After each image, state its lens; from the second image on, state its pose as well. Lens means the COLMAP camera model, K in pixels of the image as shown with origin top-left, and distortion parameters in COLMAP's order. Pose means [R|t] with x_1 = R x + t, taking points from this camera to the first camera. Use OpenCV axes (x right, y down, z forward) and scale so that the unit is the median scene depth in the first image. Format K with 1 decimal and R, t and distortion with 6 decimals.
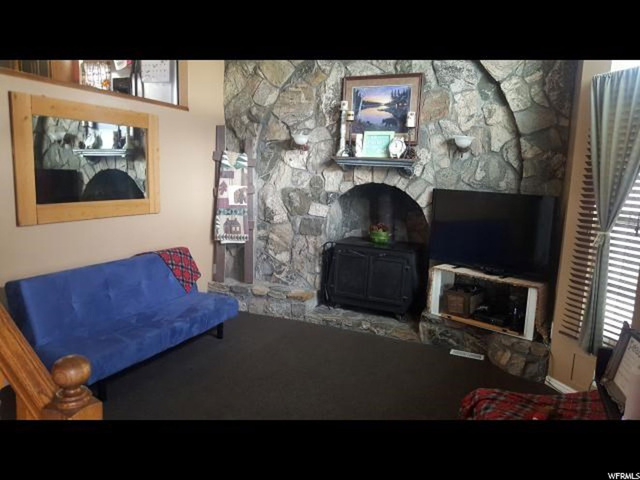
lens RADIAL K [[477.2, 0, 320.0], [0, 477.2, 240.0], [0, 0, 1]] dist [0.146960, -0.284017]
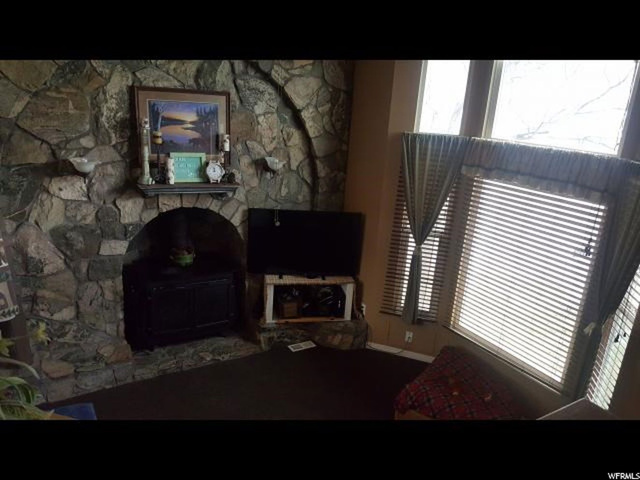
lens RADIAL K [[477.2, 0, 320.0], [0, 477.2, 240.0], [0, 0, 1]] dist [0.146960, -0.284017]
pose [[0.577983, -0.242544, 0.779171, -0.468235], [0.074450, 0.966500, 0.245630, -0.268481], [-0.812645, -0.083960, 0.576679, 0.266971]]
